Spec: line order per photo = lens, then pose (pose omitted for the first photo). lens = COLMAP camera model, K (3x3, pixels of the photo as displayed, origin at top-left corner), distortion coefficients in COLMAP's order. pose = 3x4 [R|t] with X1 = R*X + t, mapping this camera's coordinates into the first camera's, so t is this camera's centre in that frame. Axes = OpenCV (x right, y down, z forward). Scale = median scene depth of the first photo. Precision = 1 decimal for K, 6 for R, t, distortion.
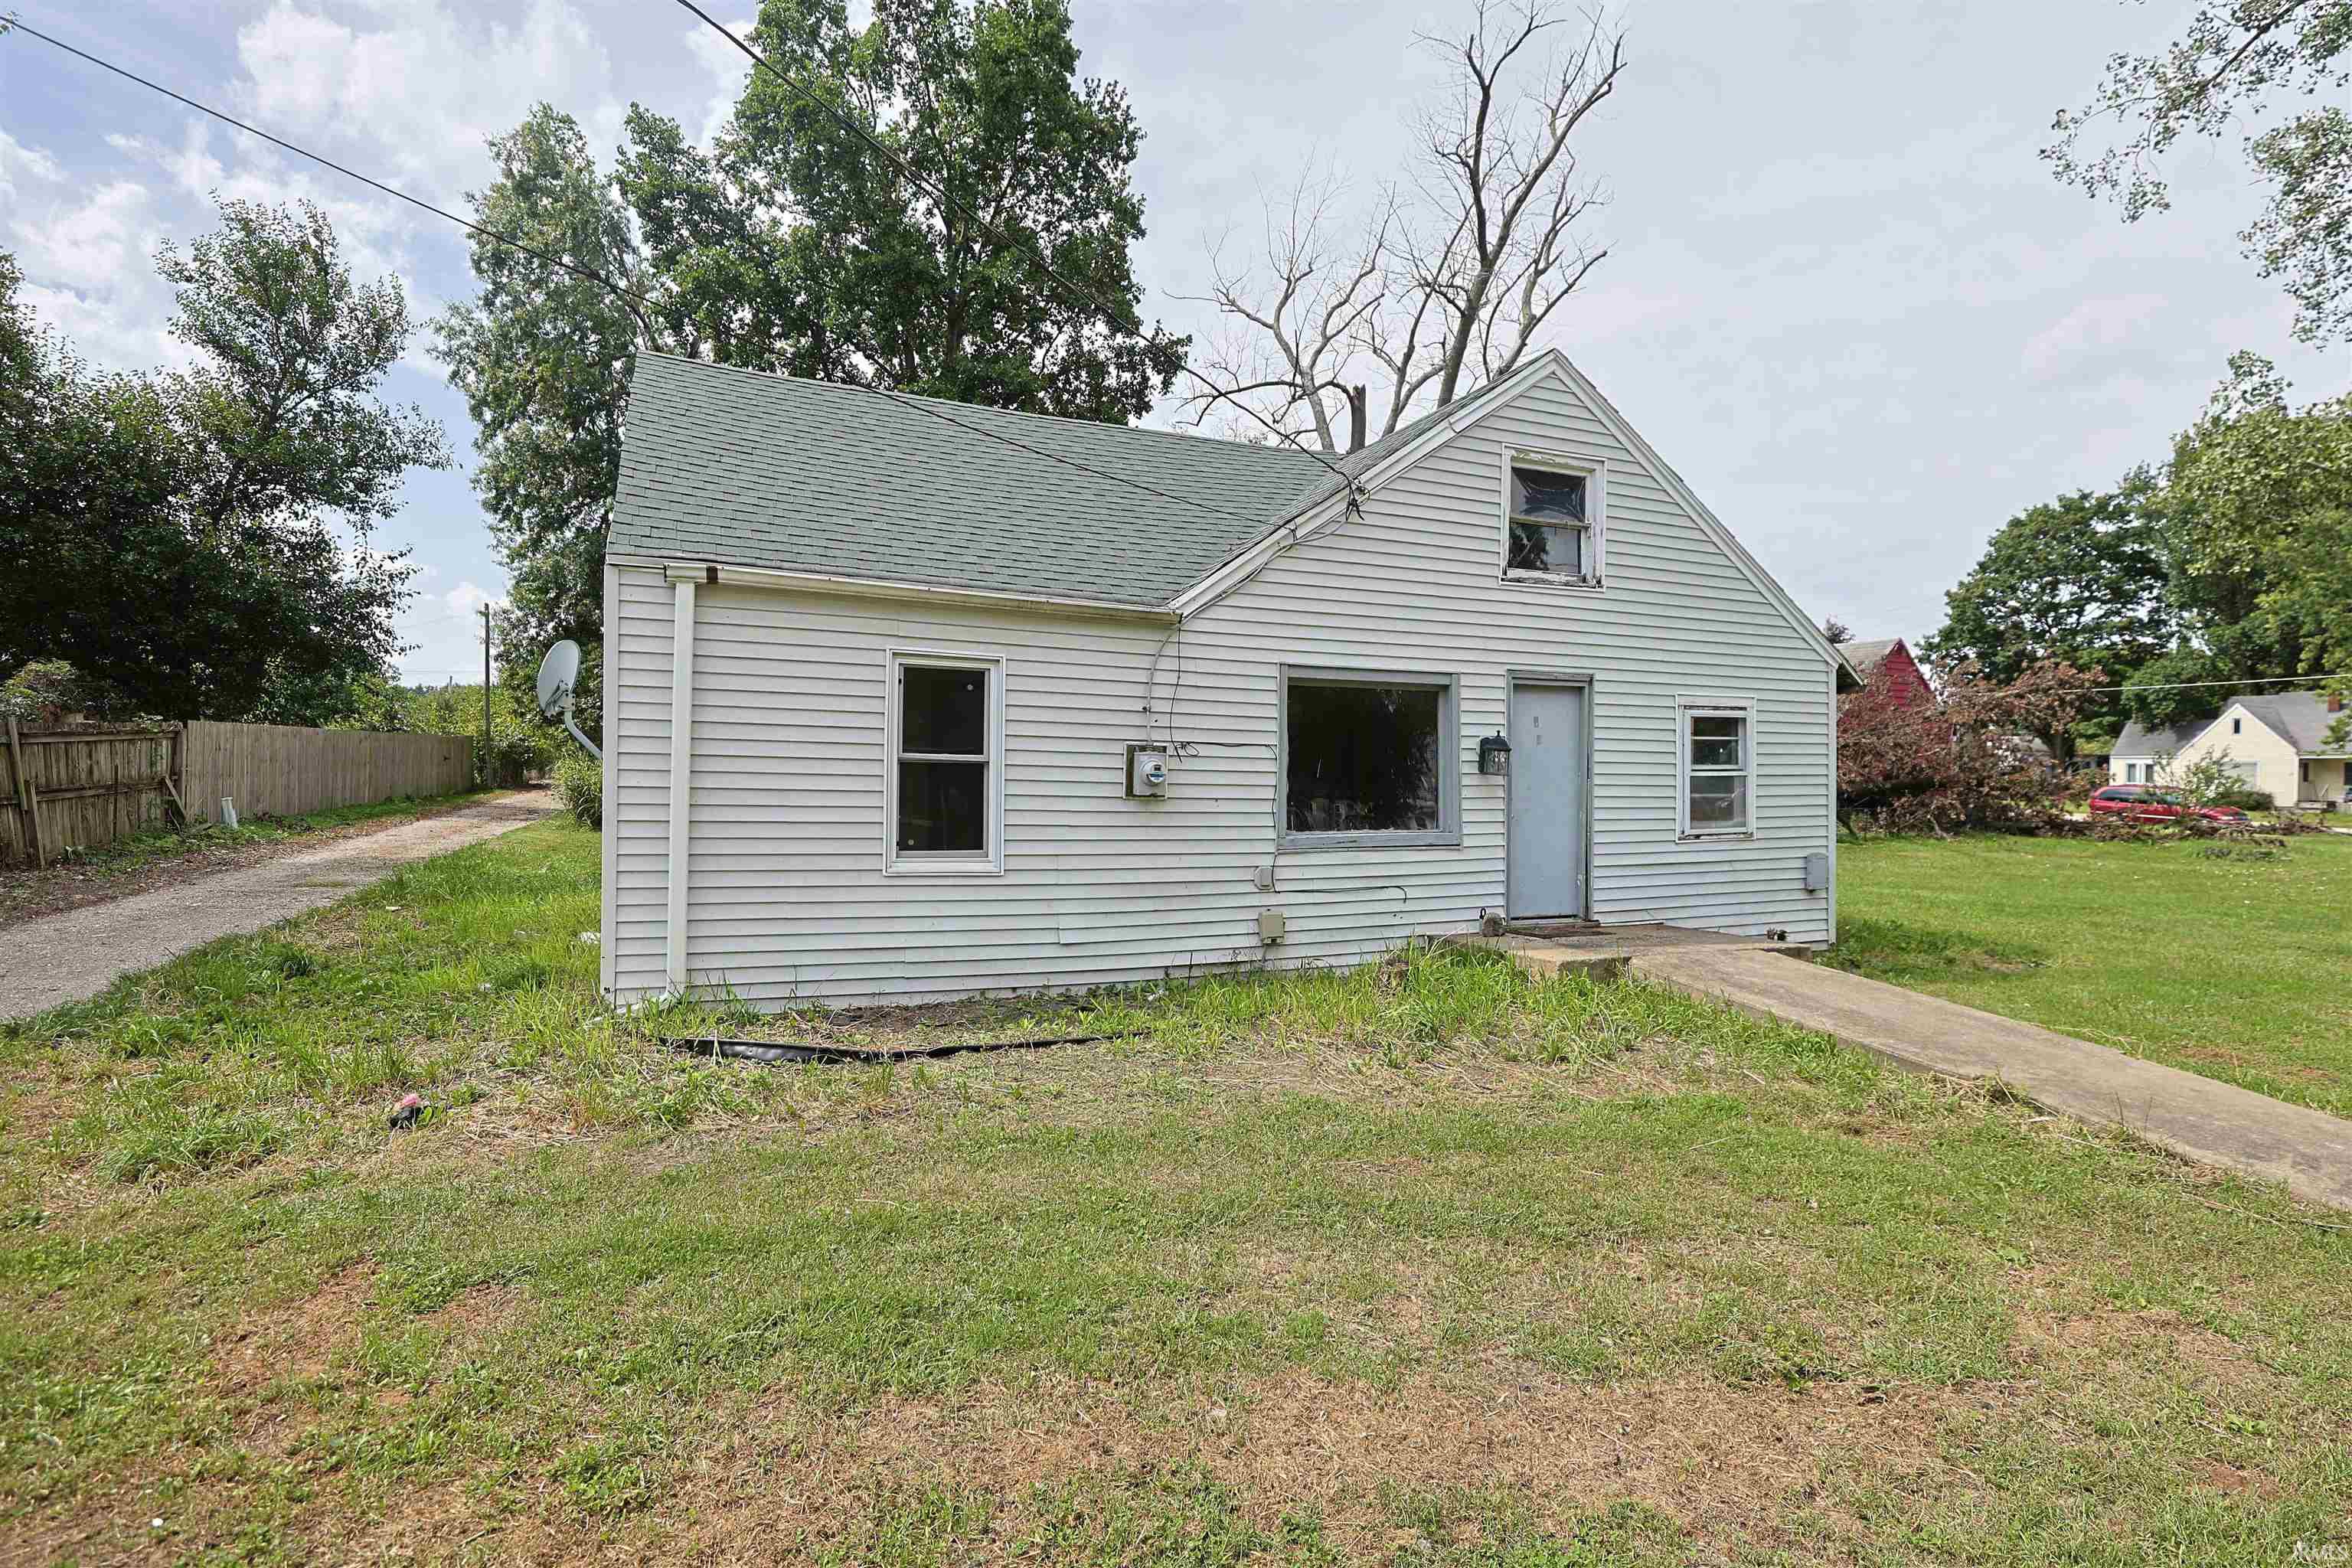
lens RADIAL K [[1142.4, 0, 1166.0], [0, 1142.4, 776.9], [0, 0, 1]] dist [-0.026203, 0.009833]
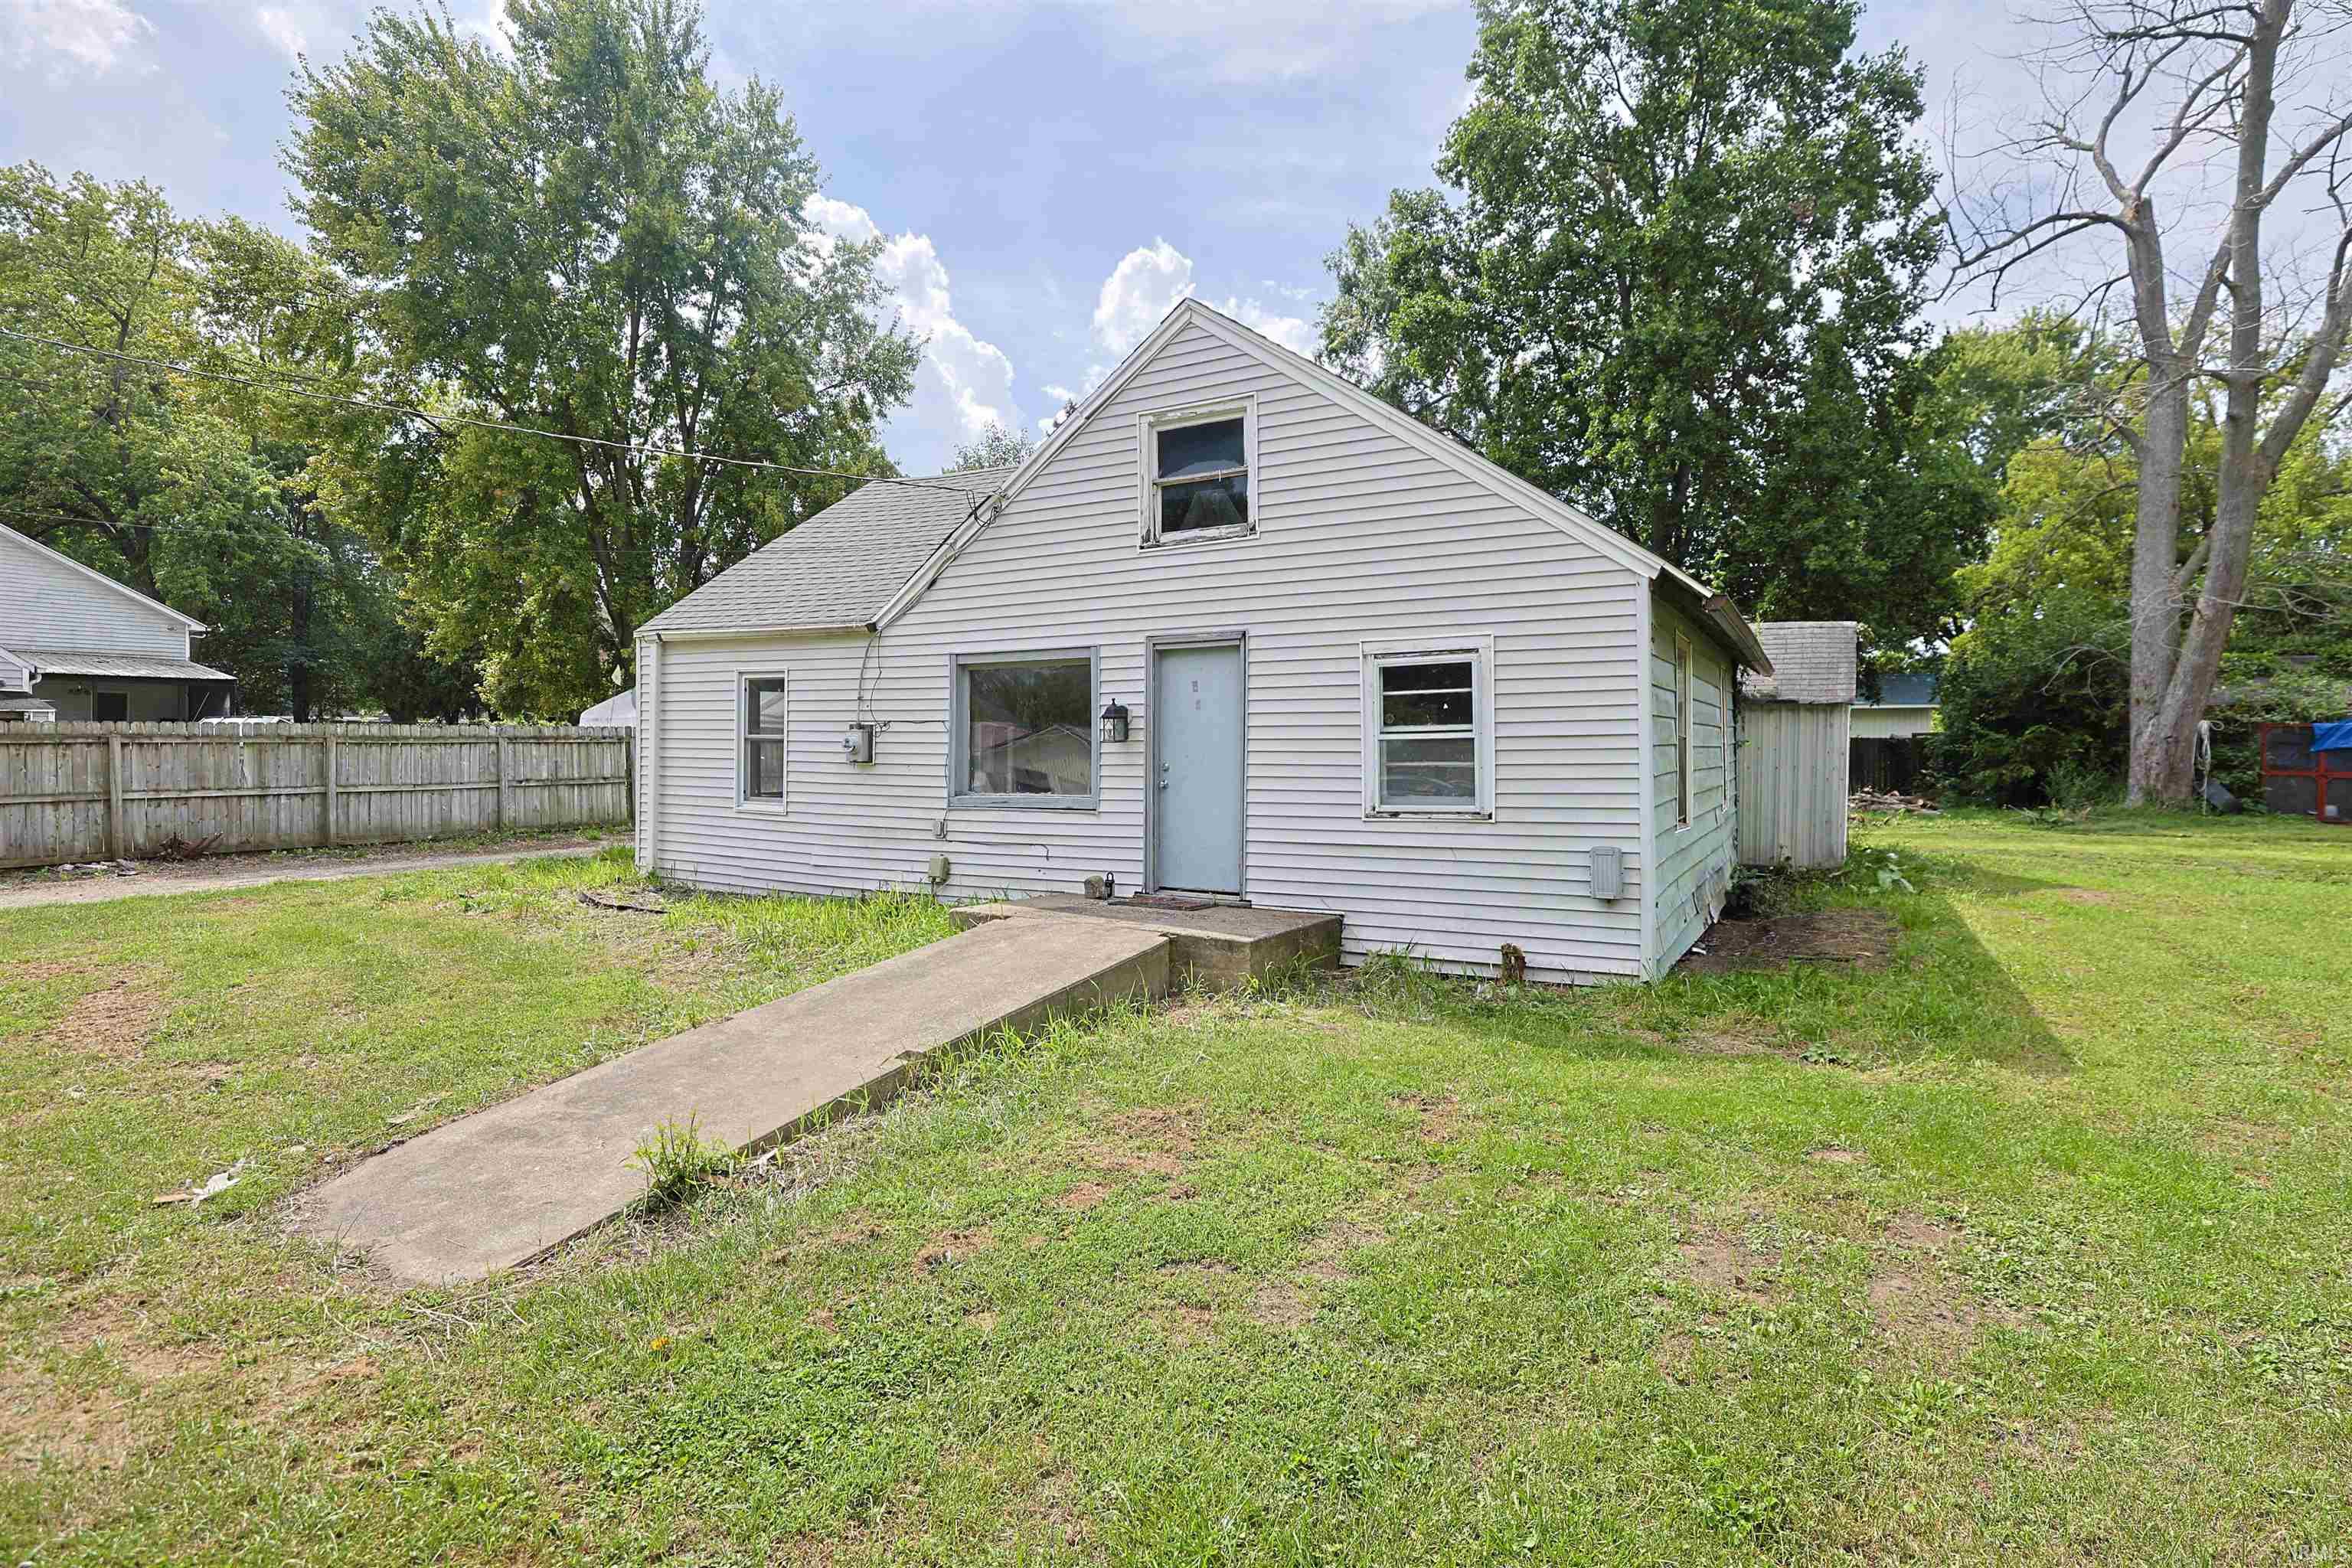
lens RADIAL K [[1142.4, 0, 1193.4], [0, 1142.4, 734.9], [0, 0, 1]] dist [-0.026203, 0.009833]
pose [[0.621276, -0.024265, -0.783216, 0.468583], [0.000348, 0.999529, -0.030691, 0.009664], [0.783591, 0.018795, 0.620992, 0.172606]]
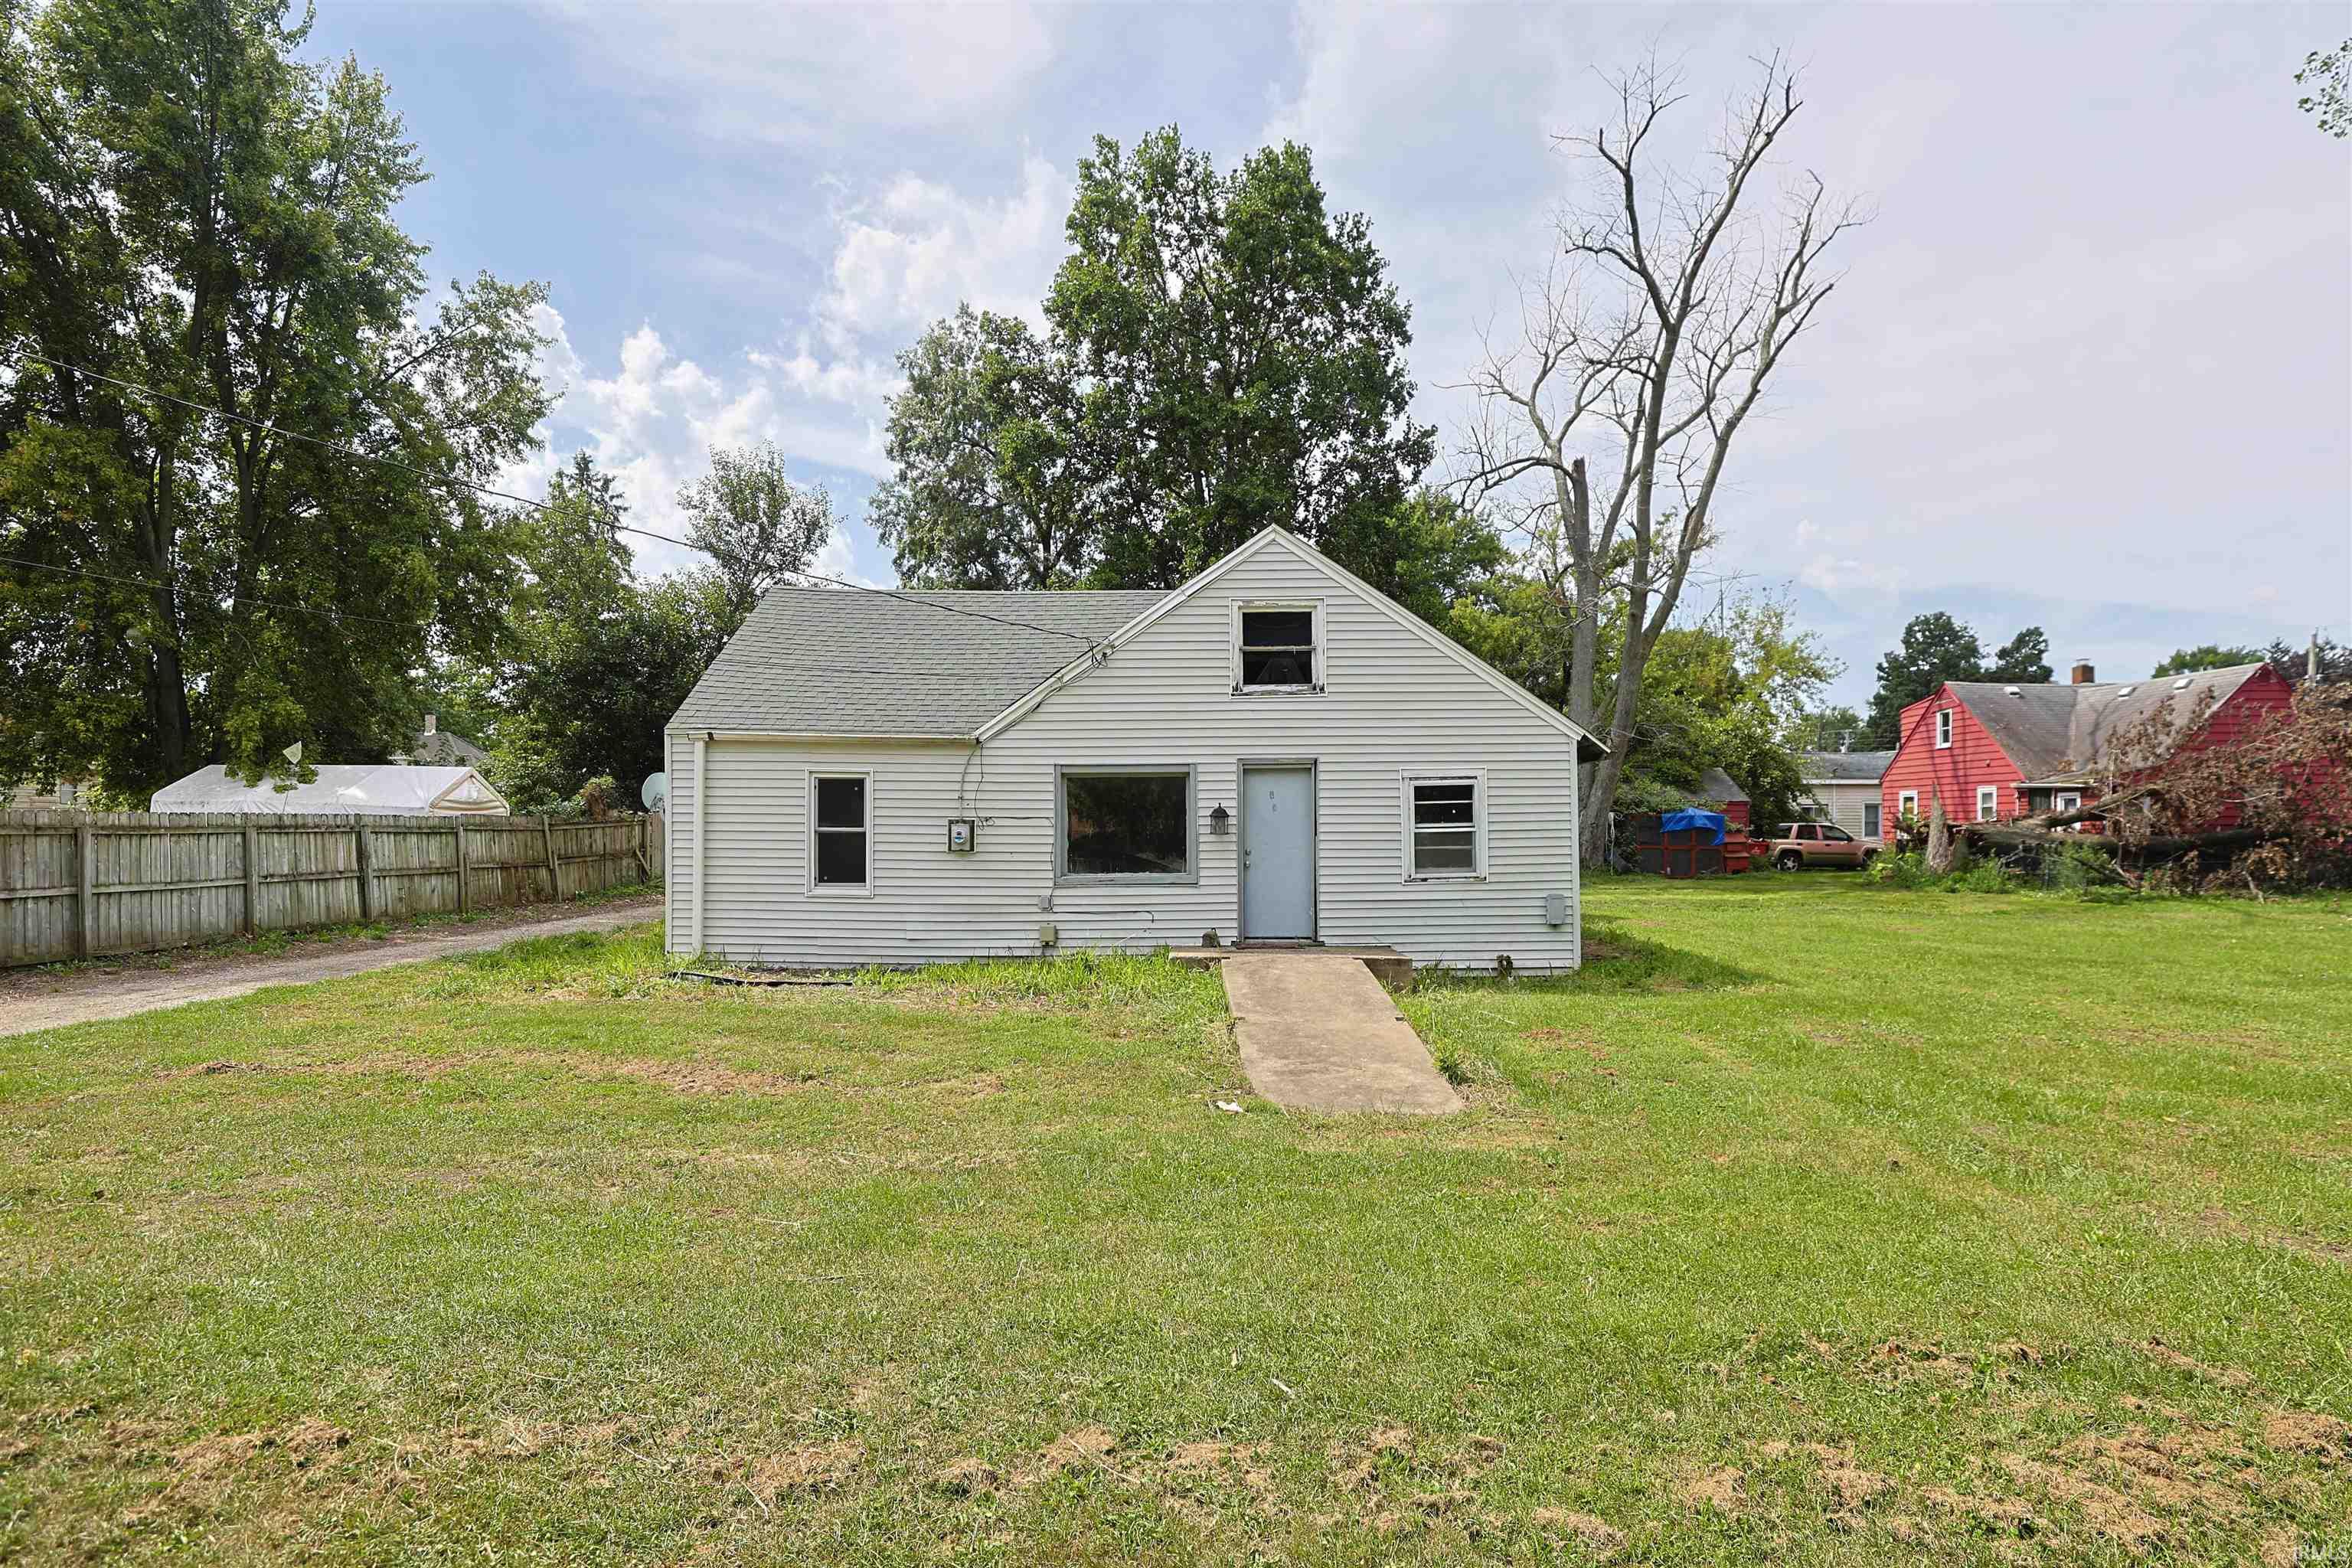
lens RADIAL K [[1178.1, 0, 1174.0], [0, 1178.1, 818.4], [0, 0, 1]] dist [-0.031546, -0.003628]
pose [[0.916957, -0.021696, -0.398396, 0.339202], [0.012784, 0.999605, -0.025013, 0.006002], [0.398782, 0.017843, 0.916872, -0.152085]]
